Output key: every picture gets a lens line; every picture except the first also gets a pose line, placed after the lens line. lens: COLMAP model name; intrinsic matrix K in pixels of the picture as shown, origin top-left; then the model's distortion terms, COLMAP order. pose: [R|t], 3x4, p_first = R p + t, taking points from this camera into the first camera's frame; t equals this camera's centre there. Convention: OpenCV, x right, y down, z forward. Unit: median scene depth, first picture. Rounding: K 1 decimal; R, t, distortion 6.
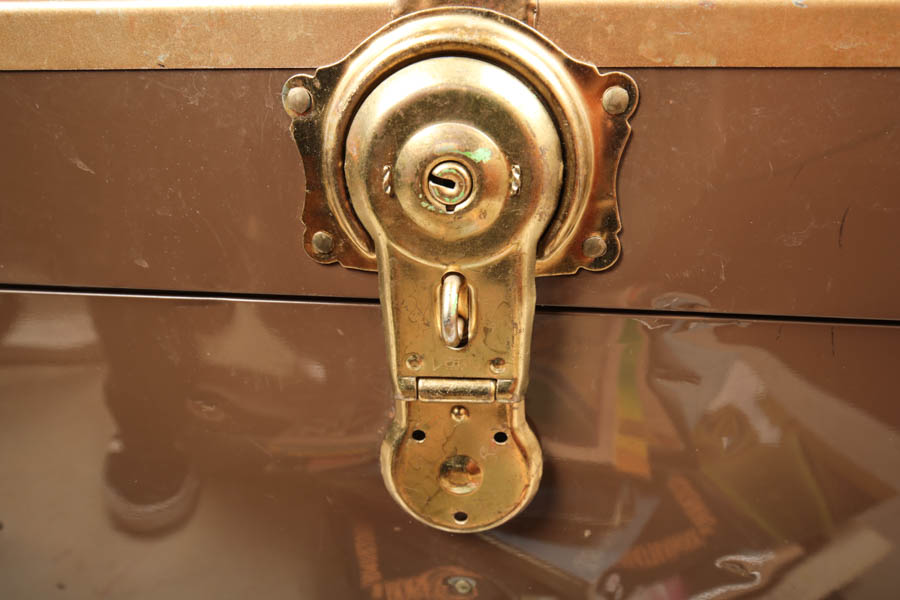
lens RADIAL K [[586.9, 0, 451.1], [0, 586.9, 326.7], [0, 0, 1]] dist [-0.000554, 0.003383]
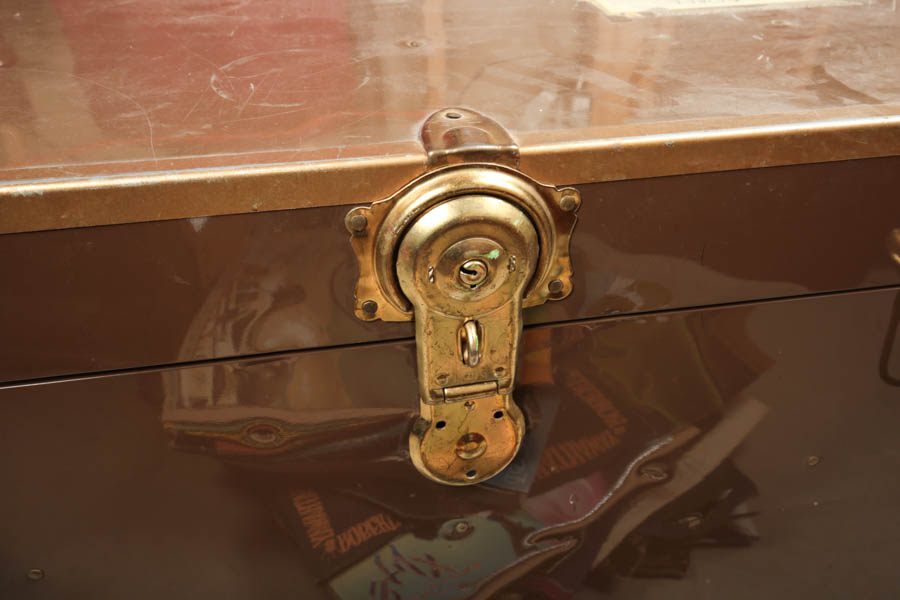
lens RADIAL K [[831.2, 0, 450.0], [0, 831.2, 300.0], [0, 0, 1]] dist [-0.002472, 0.078346]
pose [[0.957627, -0.154933, 0.242788, -0.550341], [0.117279, 0.979696, 0.162606, -0.492269], [-0.263051, -0.127242, 0.956354, -0.979391]]
